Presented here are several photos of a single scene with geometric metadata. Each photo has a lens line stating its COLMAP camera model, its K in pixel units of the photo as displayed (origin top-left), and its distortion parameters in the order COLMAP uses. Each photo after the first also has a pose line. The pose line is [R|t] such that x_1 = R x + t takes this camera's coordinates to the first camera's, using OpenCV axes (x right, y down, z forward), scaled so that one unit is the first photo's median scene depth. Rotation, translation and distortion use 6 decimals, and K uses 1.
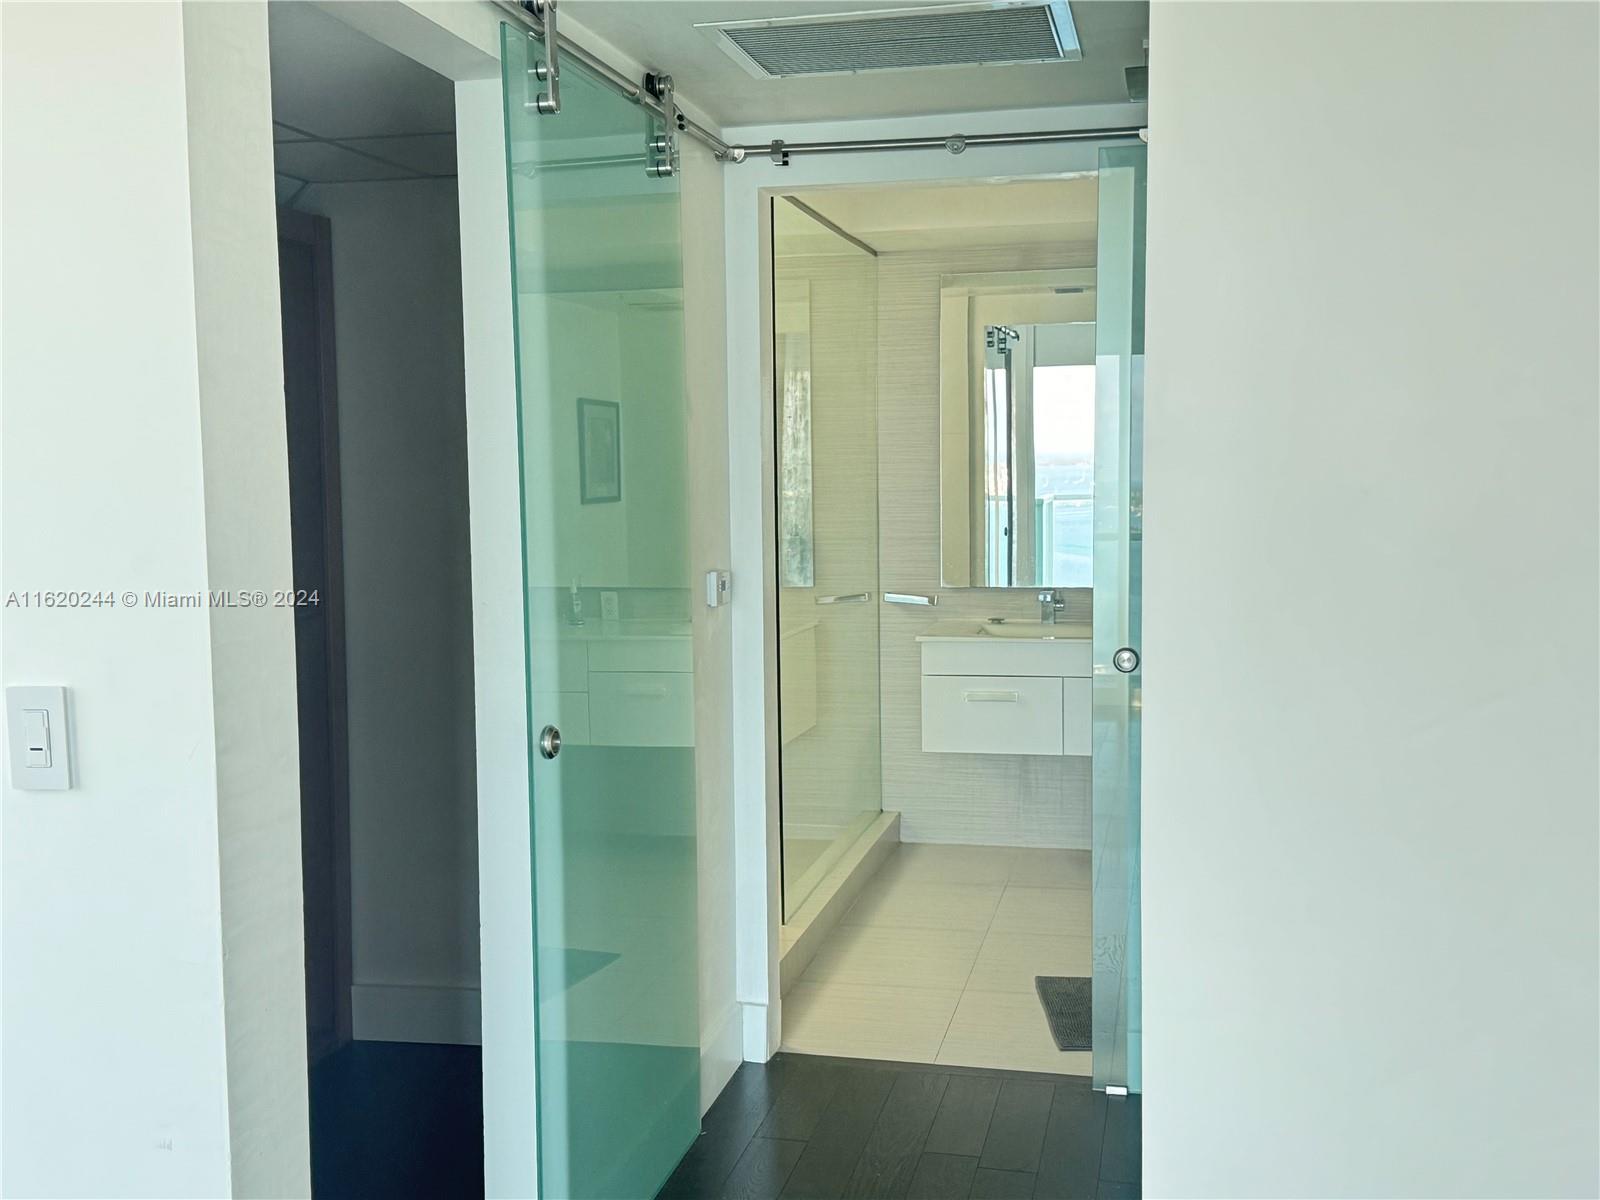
lens RADIAL K [[1687.5, 0, 801.3], [0, 1687.5, 605.4], [0, 0, 1]] dist [0.075509, 0.000000]
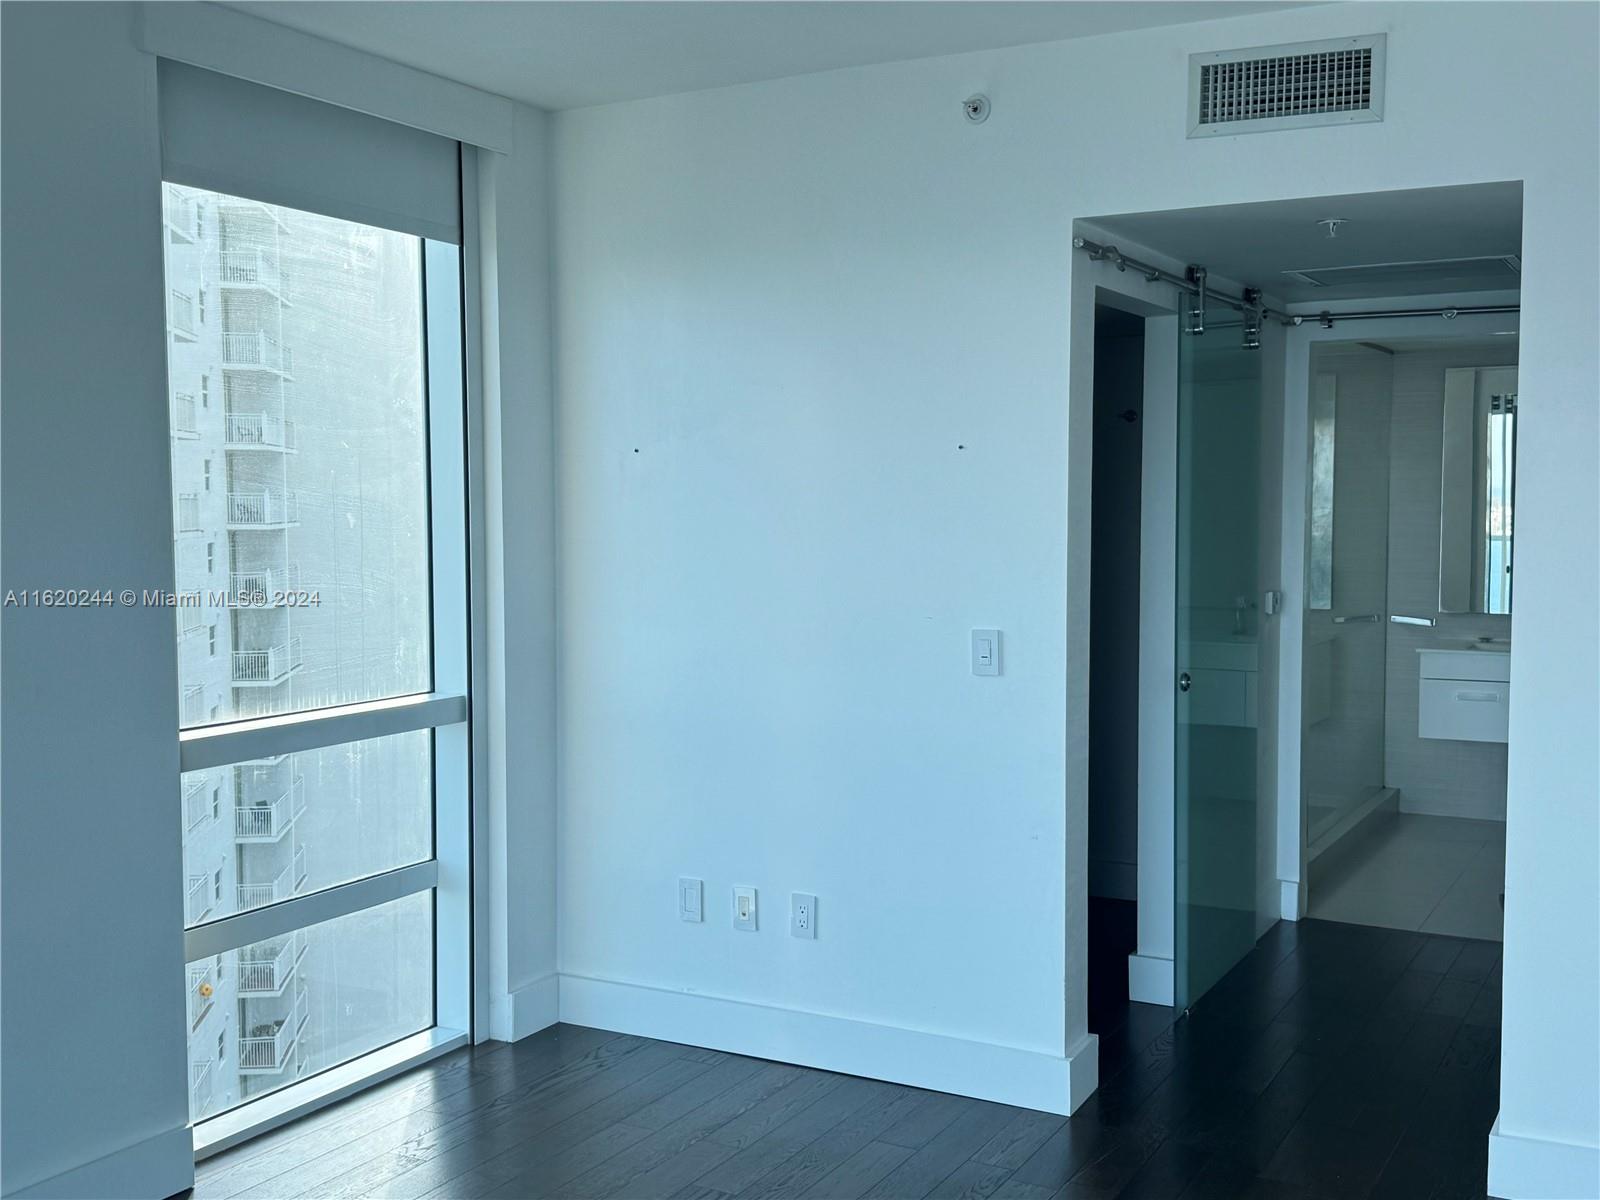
lens RADIAL K [[1687.5, 0, 749.9], [0, 1687.5, 586.4], [0, 0, 1]] dist [0.075509, 0.000000]
pose [[0.951925, 0.029885, -0.304870, -0.031580], [-0.037458, 0.999117, -0.019021, 0.022540], [0.304033, 0.029526, 0.952204, -0.616691]]
